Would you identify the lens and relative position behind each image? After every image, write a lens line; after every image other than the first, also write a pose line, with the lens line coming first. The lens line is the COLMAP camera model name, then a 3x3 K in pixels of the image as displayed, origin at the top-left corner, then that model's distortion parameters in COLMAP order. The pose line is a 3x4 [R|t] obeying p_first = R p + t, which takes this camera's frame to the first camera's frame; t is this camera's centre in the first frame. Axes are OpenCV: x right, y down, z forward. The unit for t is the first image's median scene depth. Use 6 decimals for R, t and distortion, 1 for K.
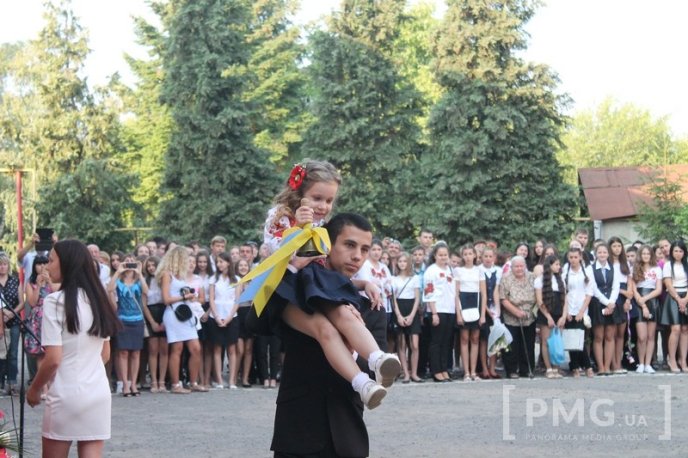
lens RADIAL K [[1630.0, 0, 344.0], [0, 1630.0, 229.0], [0, 0, 1]] dist [0.019886, 0.473129]
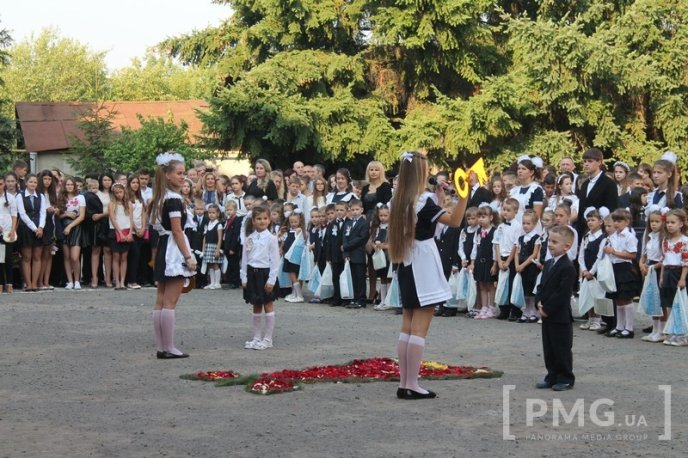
lens RADIAL K [[1681.4, 0, 343.3], [0, 1681.4, 259.9], [0, 0, 1]] dist [0.005108, 0.202137]
pose [[0.945517, 0.000053, 0.325572, -0.010012], [-0.019418, 0.998229, 0.056232, -0.000923], [-0.324993, -0.059490, 0.943844, -0.102424]]
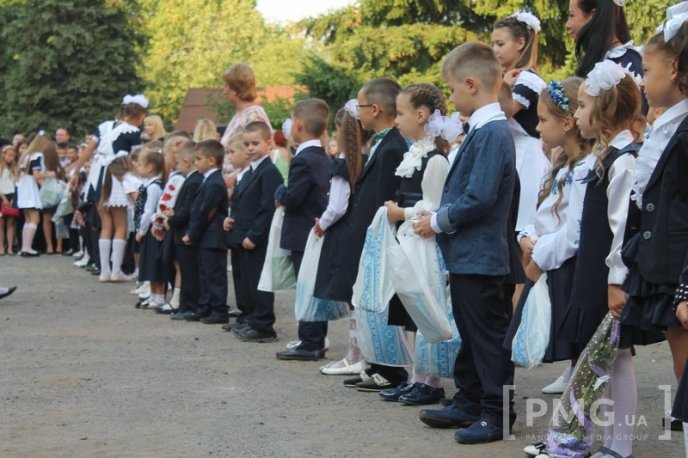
lens RADIAL K [[1630.0, 0, 344.0], [0, 1630.0, 229.0], [0, 0, 1]] dist [0.019886, 0.473129]
pose [[0.998955, 0.019406, 0.041382, 0.222800], [-0.021003, 0.999038, 0.038500, 0.012754], [-0.040595, -0.039329, 0.998401, -0.073477]]
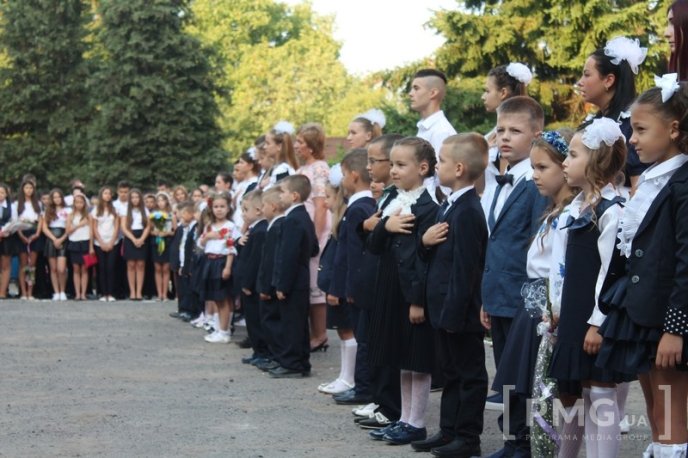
lens RADIAL K [[1630.0, 0, 344.0], [0, 1630.0, 229.0], [0, 0, 1]] dist [0.019886, 0.473129]
pose [[0.999559, 0.026501, -0.013385, 0.231587], [-0.026373, 0.999606, 0.009619, 0.012423], [0.013634, -0.009262, 0.999864, -0.084215]]
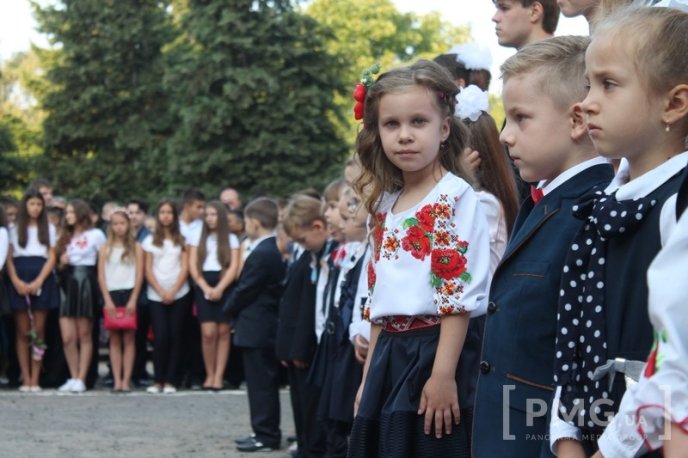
lens RADIAL K [[1681.4, 0, 343.3], [0, 1681.4, 259.9], [0, 0, 1]] dist [0.005108, 0.202137]
pose [[0.996459, 0.012470, -0.083150, 0.202997], [-0.012621, 0.999920, -0.001286, 0.018985], [0.083128, 0.002331, 0.996536, 0.169234]]
